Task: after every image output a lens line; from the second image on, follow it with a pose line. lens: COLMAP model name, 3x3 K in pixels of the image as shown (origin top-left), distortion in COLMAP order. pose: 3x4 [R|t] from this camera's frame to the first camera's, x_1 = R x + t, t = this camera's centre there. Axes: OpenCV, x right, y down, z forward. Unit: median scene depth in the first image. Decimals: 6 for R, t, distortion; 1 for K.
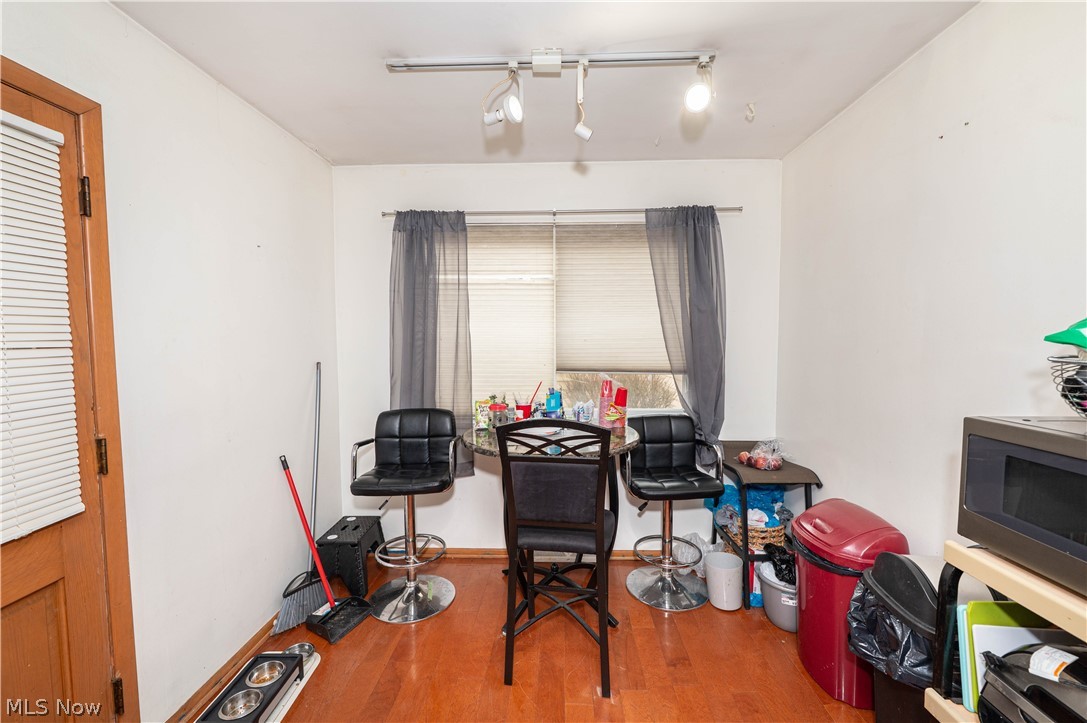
lens RADIAL K [[431.5, 0, 546.7], [0, 431.5, 364.1], [0, 0, 1]] dist [-0.001794, -0.000024]
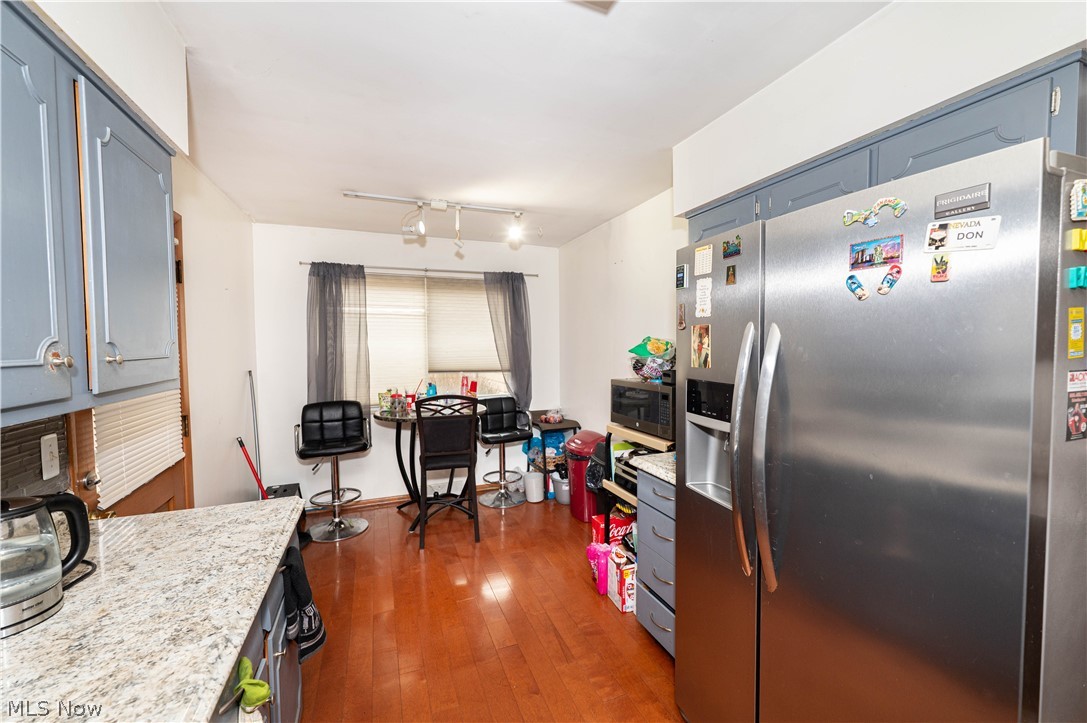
lens RADIAL K [[431.5, 0, 547.8], [0, 431.5, 360.1], [0, 0, 1]] dist [-0.001794, -0.000024]
pose [[0.909606, -0.017098, 0.415119, -0.251178], [0.029662, 0.999276, -0.023836, 0.023679], [-0.414411, 0.033995, 0.909455, -0.616610]]
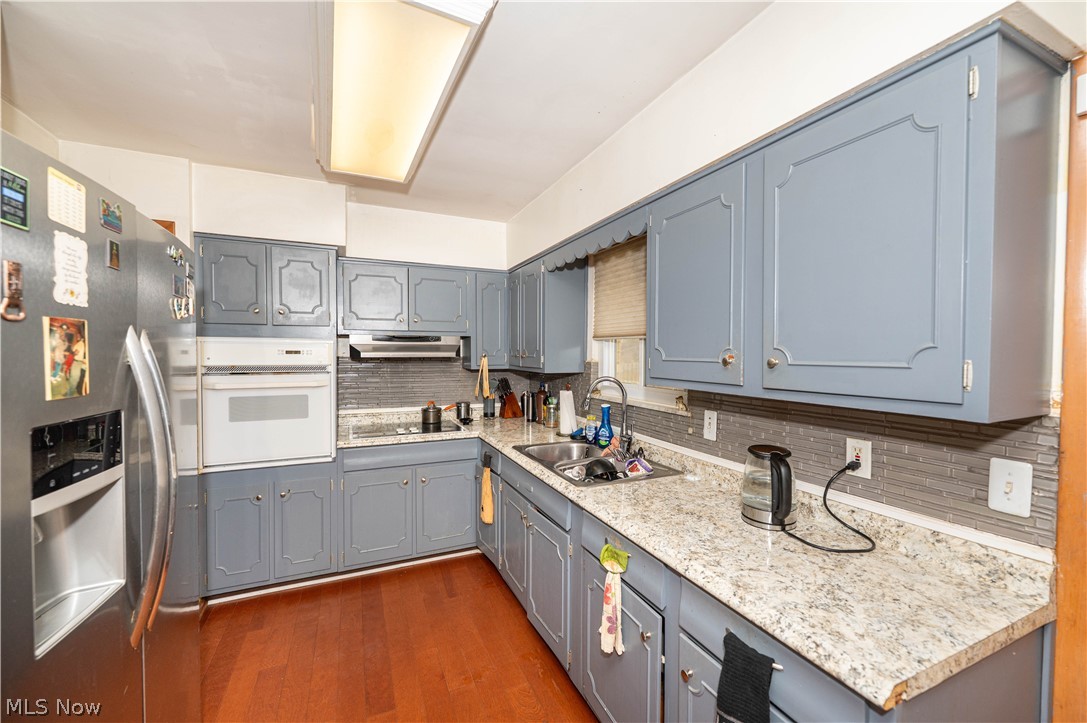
lens RADIAL K [[431.5, 0, 554.0], [0, 431.5, 360.2], [0, 0, 1]] dist [-0.001794, -0.000024]
pose [[-0.883487, 0.010907, -0.468328, 0.316289], [-0.029729, 0.996408, 0.079289, -0.106181], [0.467511, 0.083974, -0.879990, 1.294515]]
